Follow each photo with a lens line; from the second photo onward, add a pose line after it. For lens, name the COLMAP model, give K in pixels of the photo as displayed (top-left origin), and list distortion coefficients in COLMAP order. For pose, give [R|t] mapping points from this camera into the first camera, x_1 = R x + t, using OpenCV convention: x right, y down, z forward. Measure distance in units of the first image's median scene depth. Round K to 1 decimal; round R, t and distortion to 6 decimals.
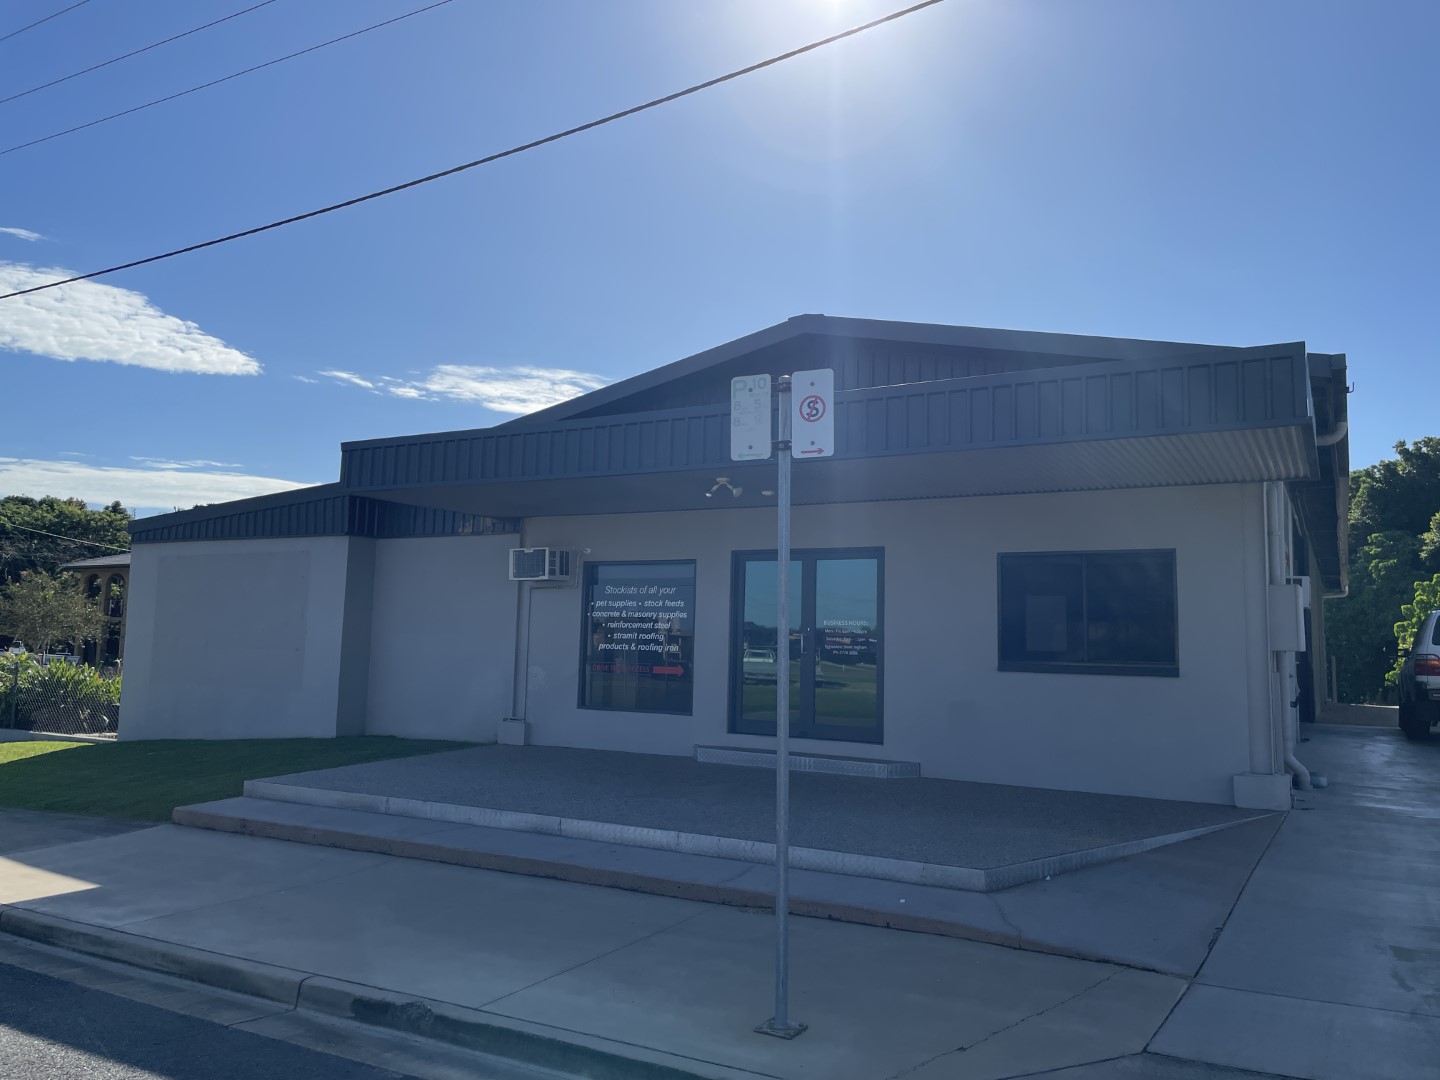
lens RADIAL K [[1081.5, 0, 720.0], [0, 1081.5, 540.0], [0, 0, 1]] dist [0.088698, -0.122578]
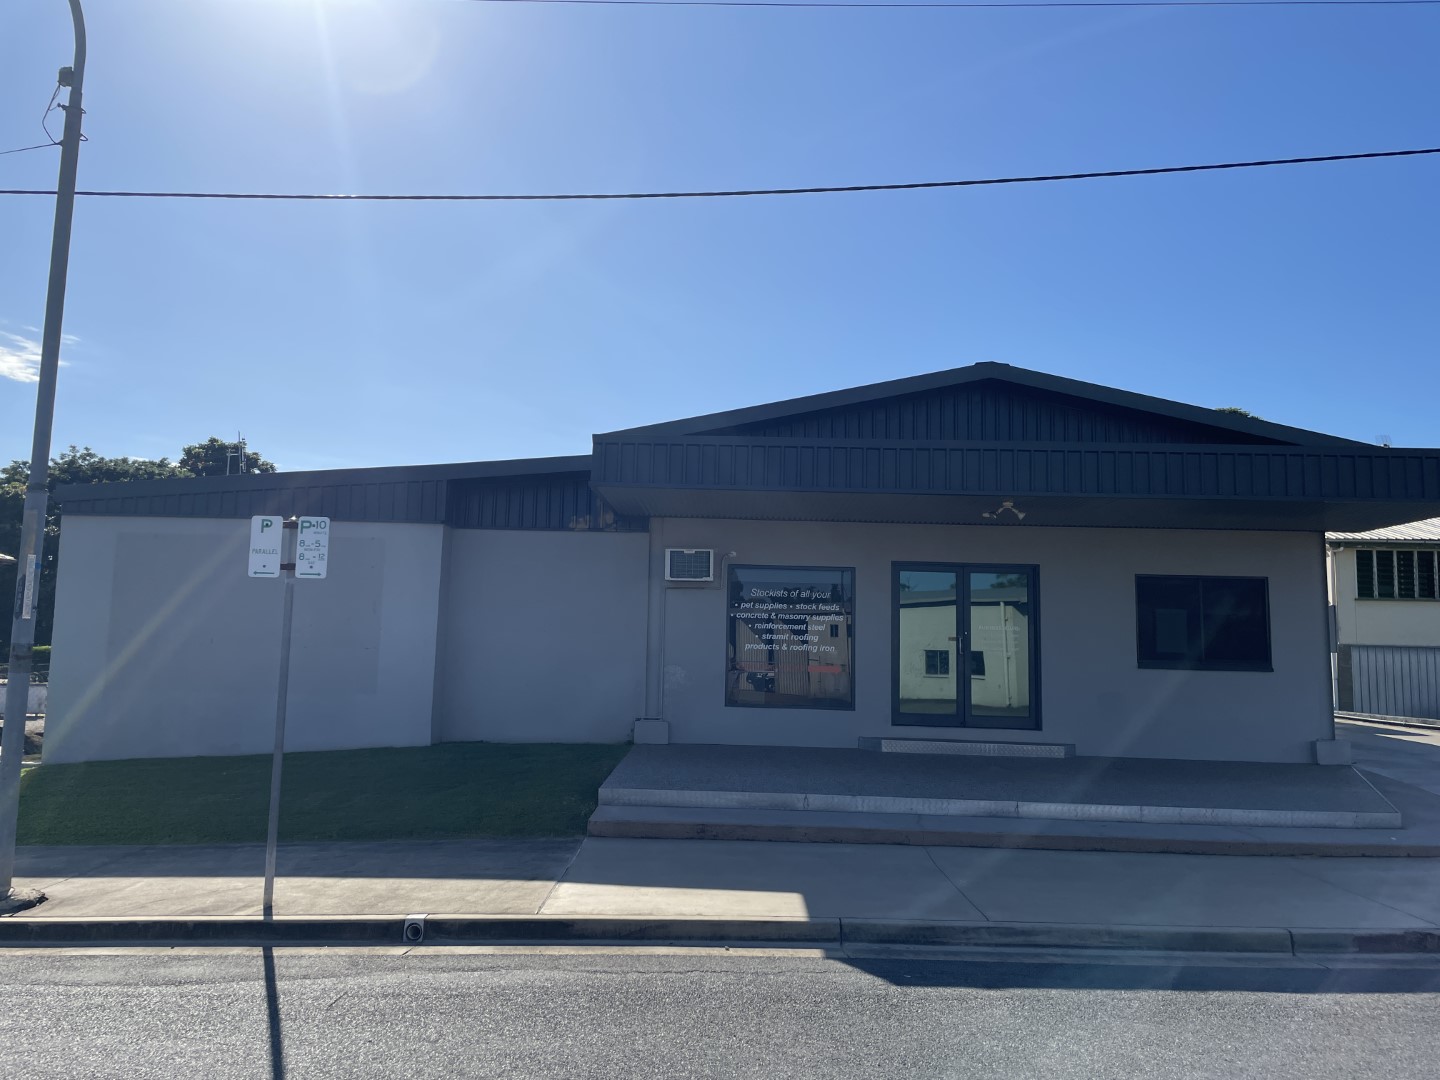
lens RADIAL K [[1081.5, 0, 720.0], [0, 1081.5, 540.0], [0, 0, 1]] dist [0.088698, -0.122578]
pose [[0.879704, 0.047272, 0.473166, -0.656328], [-0.050436, 0.998709, -0.006007, 0.003653], [-0.472839, -0.018581, 0.880953, 0.101641]]
